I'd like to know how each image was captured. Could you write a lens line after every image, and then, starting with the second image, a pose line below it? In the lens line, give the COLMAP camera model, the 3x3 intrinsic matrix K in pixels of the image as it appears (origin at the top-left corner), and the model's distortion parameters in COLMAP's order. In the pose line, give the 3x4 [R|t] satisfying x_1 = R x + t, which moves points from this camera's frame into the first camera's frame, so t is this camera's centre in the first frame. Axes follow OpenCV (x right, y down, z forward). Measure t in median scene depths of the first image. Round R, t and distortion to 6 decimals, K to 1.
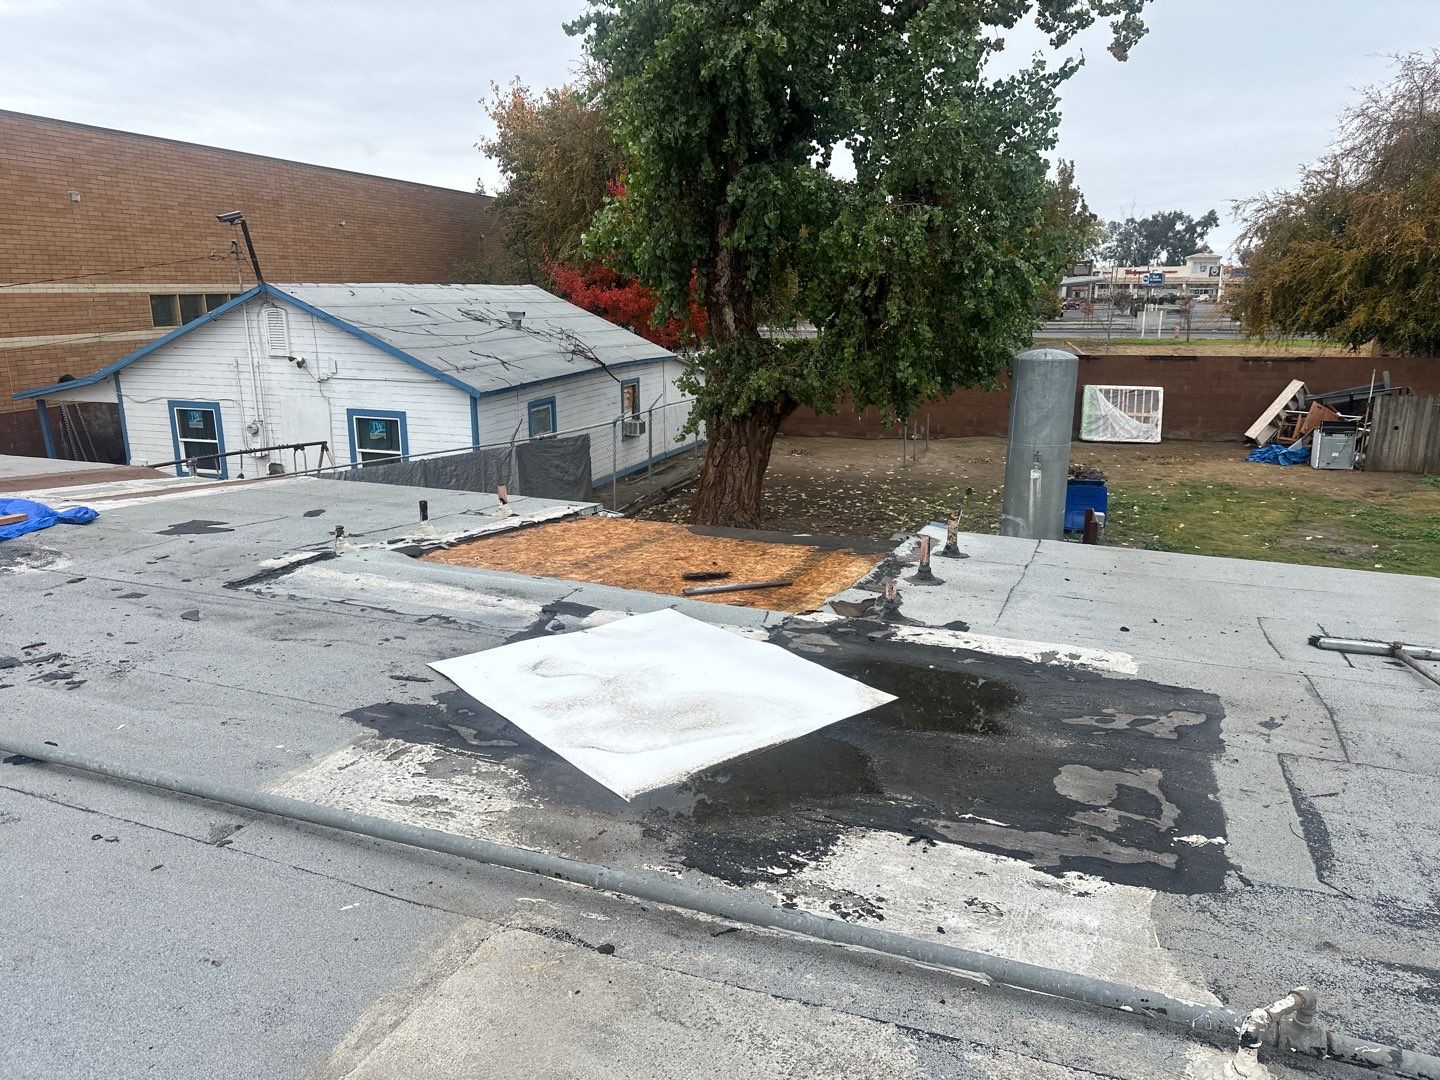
lens RADIAL K [[1062.2, 0, 721.8], [0, 1062.2, 535.1], [0, 0, 1]] dist [0.067932, -0.103916]
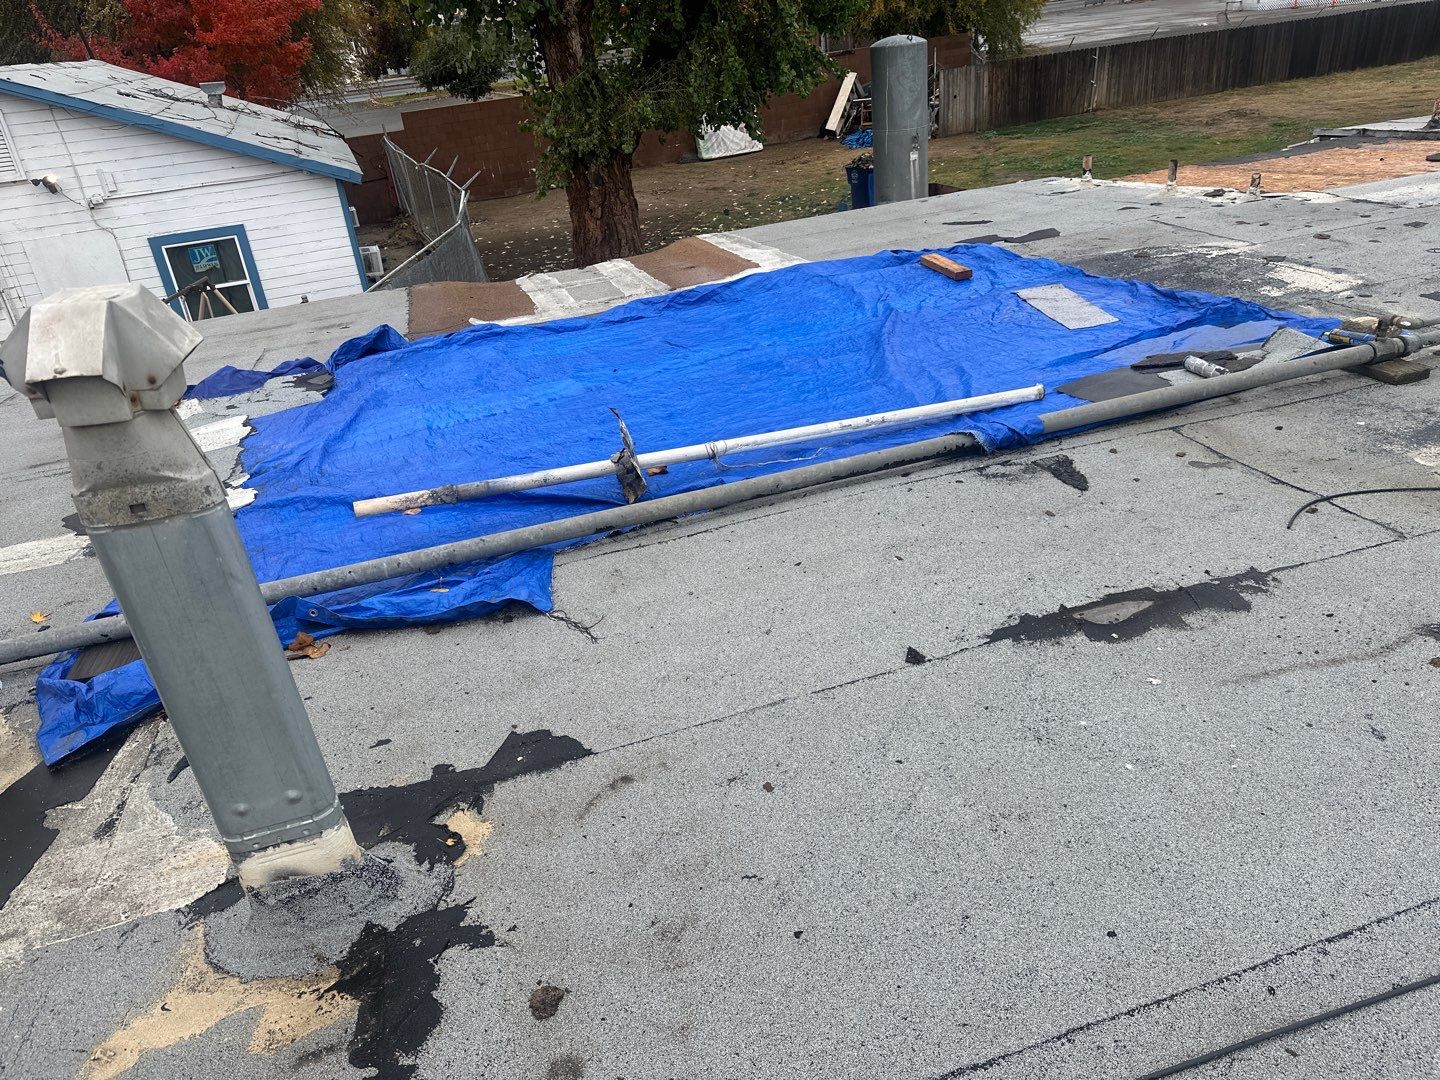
lens RADIAL K [[1066.8, 0, 725.0], [0, 1066.8, 544.3], [0, 0, 1]] dist [0.039049, -0.040806]
pose [[0.762452, -0.358805, 0.538447, -1.106942], [0.243411, 0.930089, 0.275109, -0.065989], [-0.599514, -0.078693, 0.796486, 0.361751]]
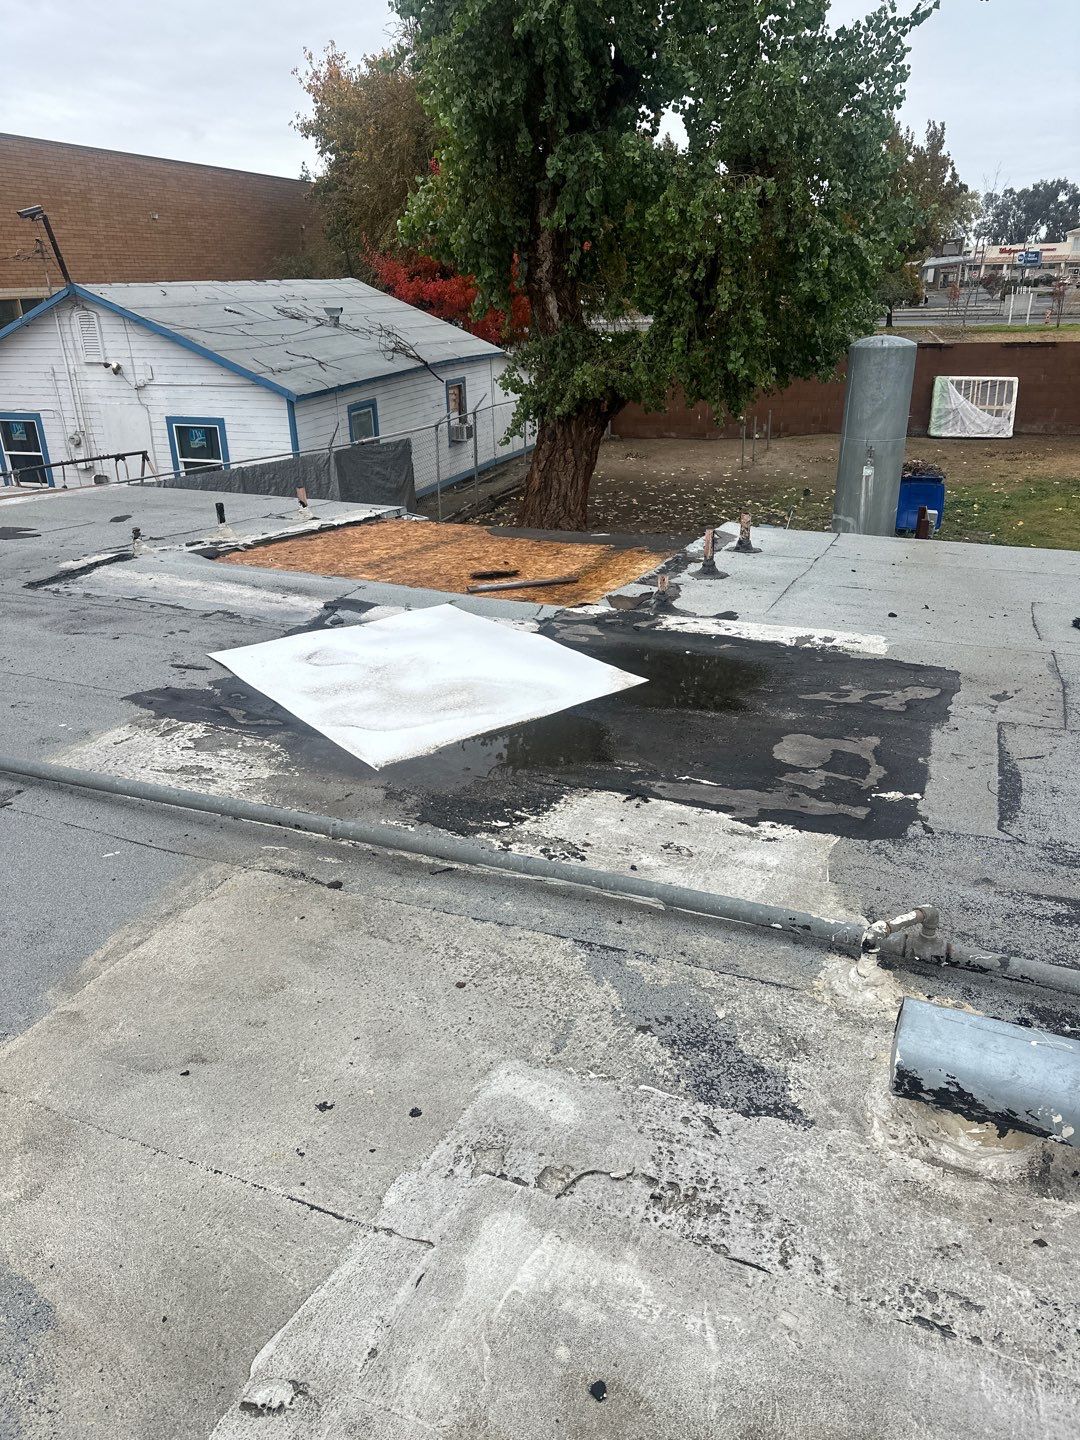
lens RADIAL K [[1059.1, 0, 539.4], [0, 1059.1, 741.2], [0, 0, 1]] dist [0.141576, -0.263537]
pose [[0.999232, -0.010294, -0.037805, 0.055230], [0.016786, 0.984310, 0.175646, 0.014827], [0.035404, -0.176146, 0.983727, -0.028356]]
